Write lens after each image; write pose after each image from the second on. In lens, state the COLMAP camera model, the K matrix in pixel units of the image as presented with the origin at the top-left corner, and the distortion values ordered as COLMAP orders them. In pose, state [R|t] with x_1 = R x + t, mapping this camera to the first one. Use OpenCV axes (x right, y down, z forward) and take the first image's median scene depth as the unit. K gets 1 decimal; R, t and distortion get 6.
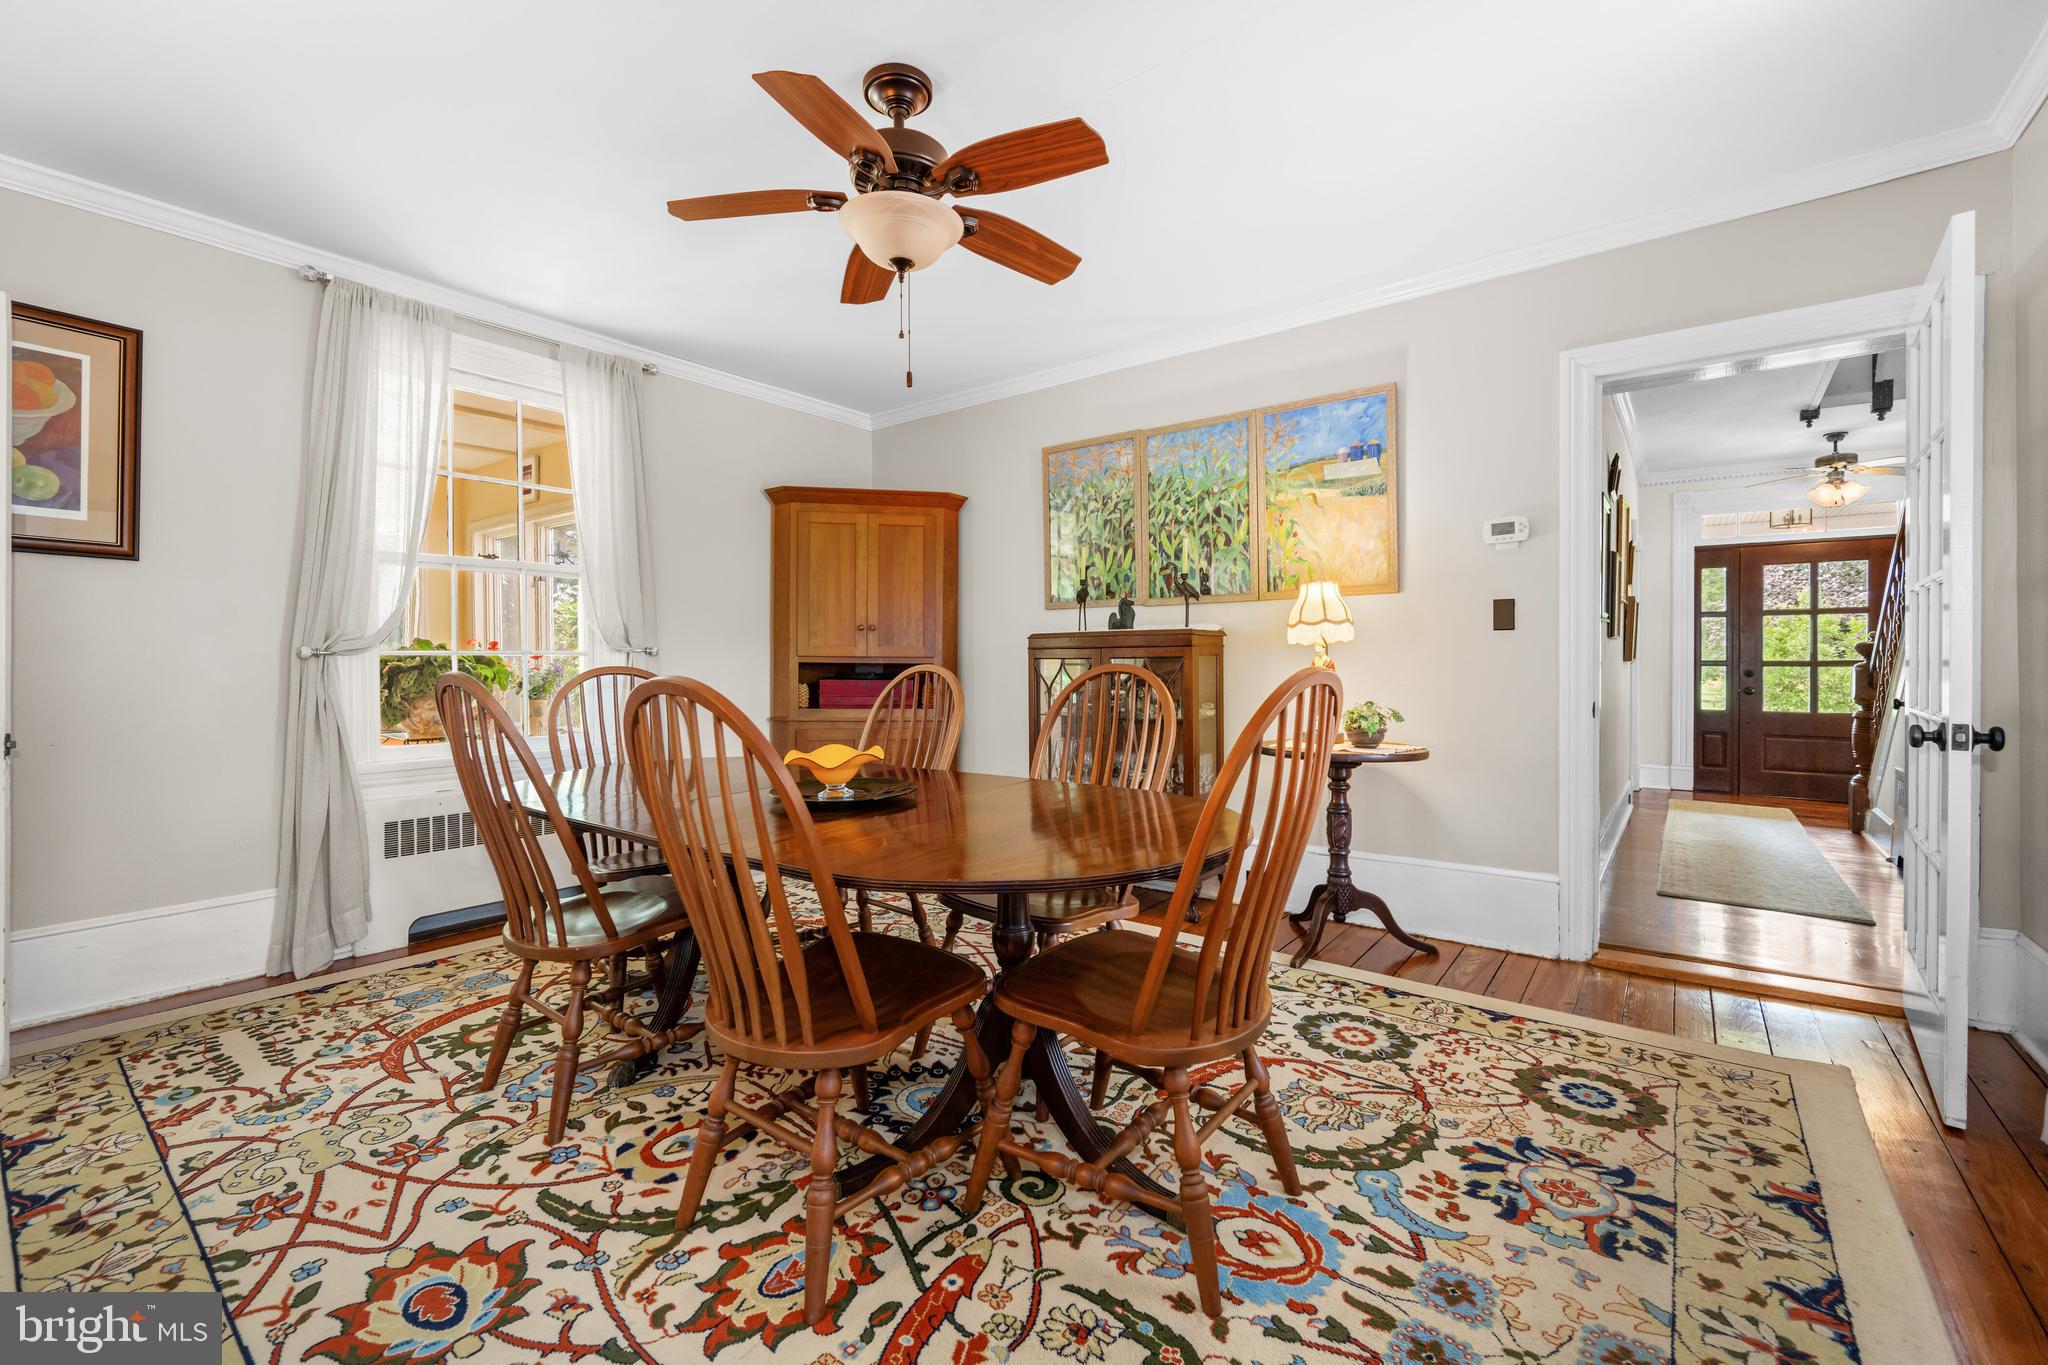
lens RADIAL K [[877.9, 0, 987.9], [0, 877.9, 676.7], [0, 0, 1]] dist [-0.001561, 0.000044]
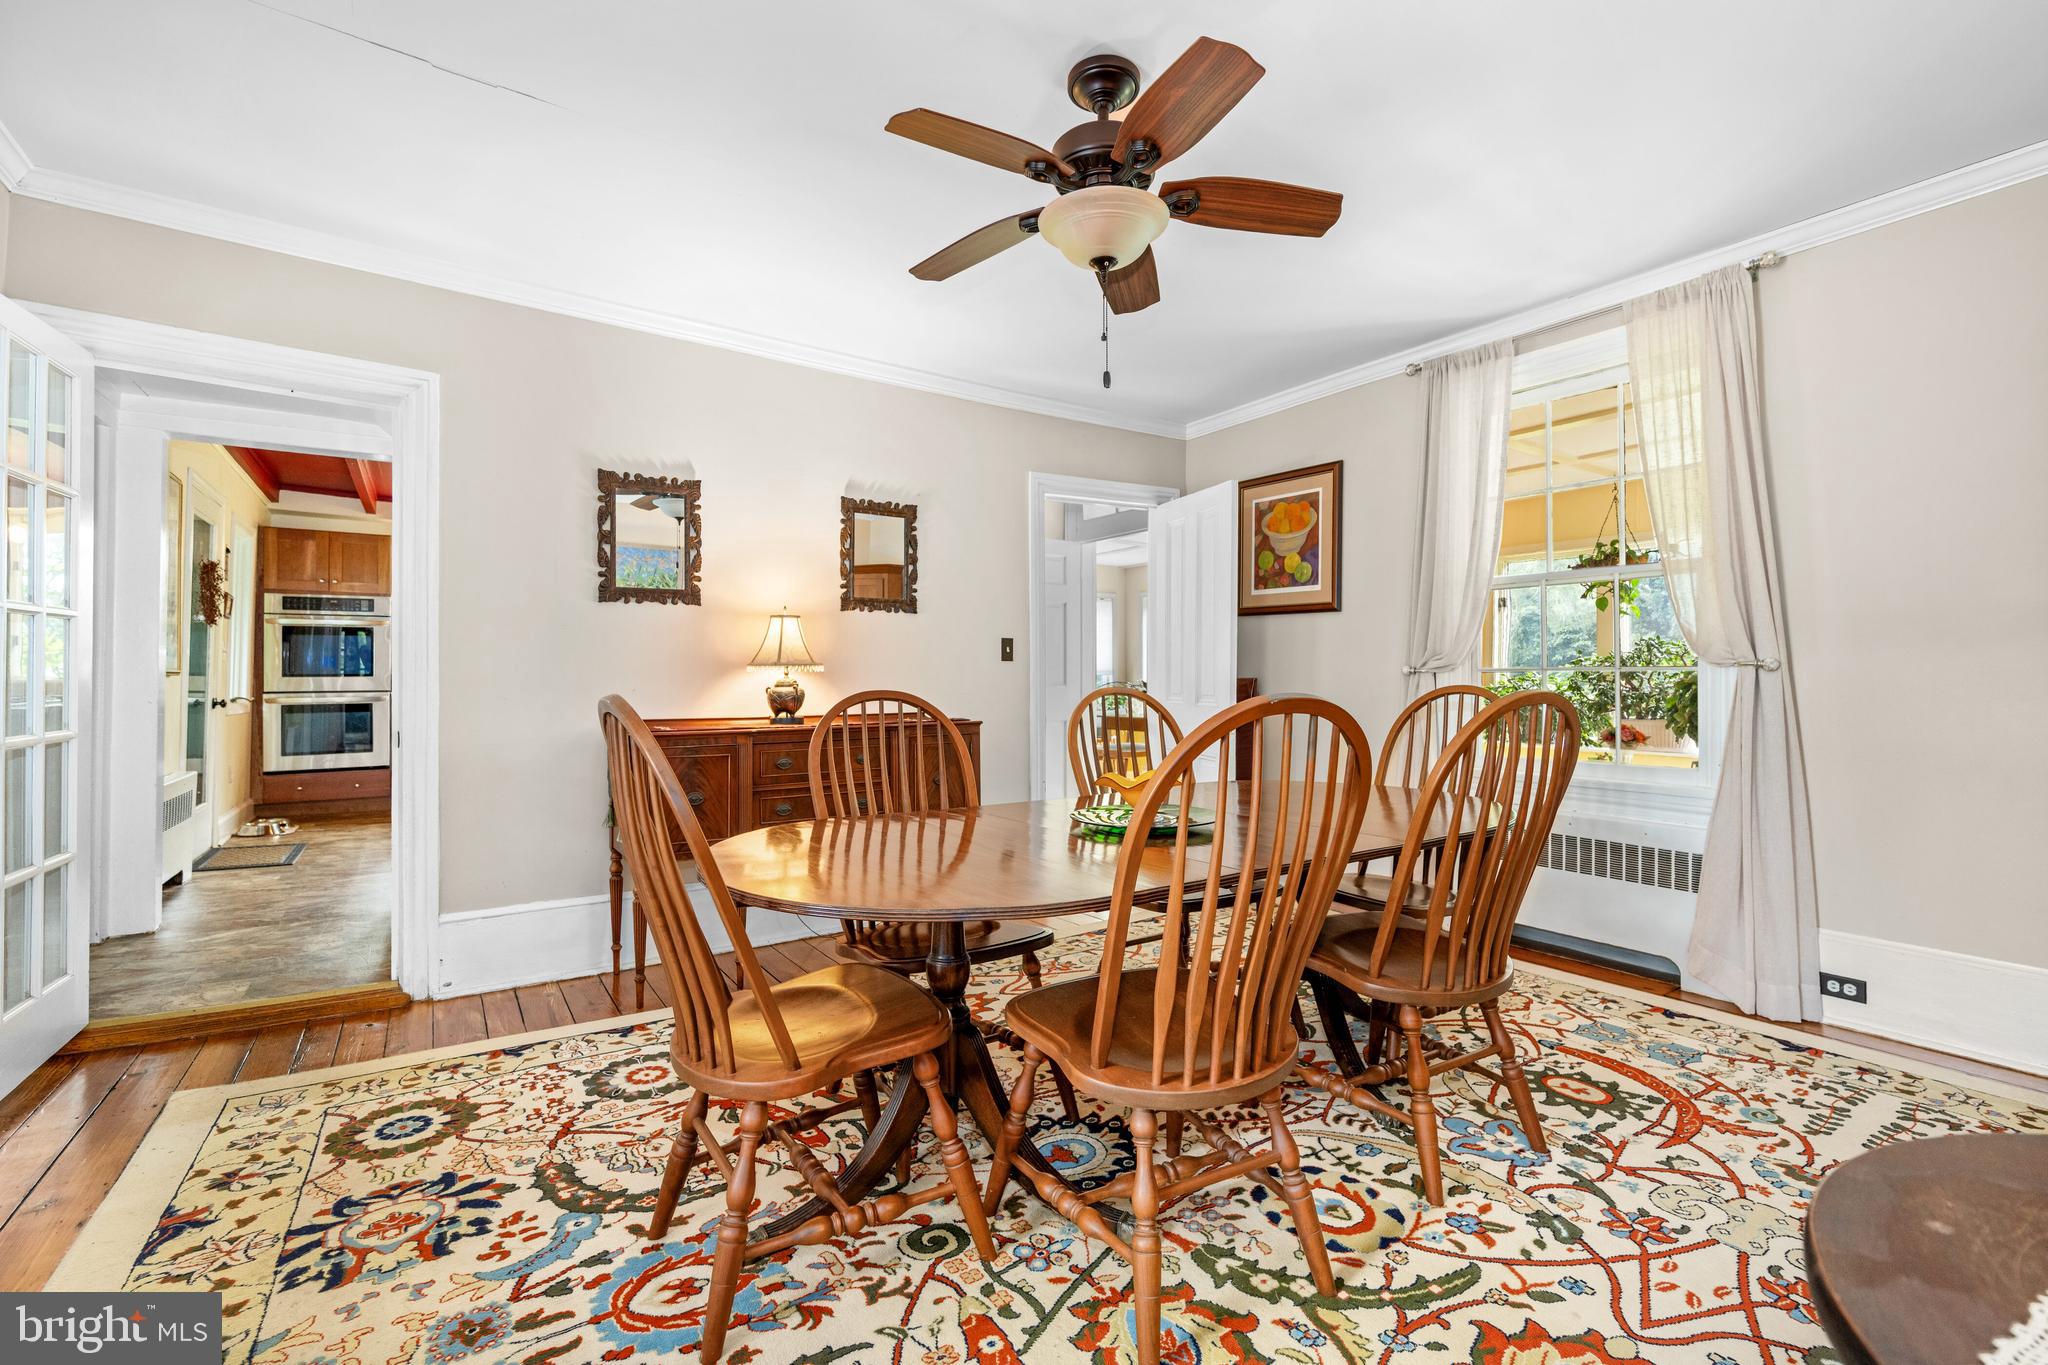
lens RADIAL K [[877.9, 0, 987.9], [0, 877.9, 676.7], [0, 0, 1]] dist [-0.001561, 0.000044]
pose [[-0.339310, 0.002833, -0.940670, 1.247055], [-0.017906, 0.999795, 0.009470, -0.041321], [0.940504, 0.020057, -0.339190, 1.745437]]
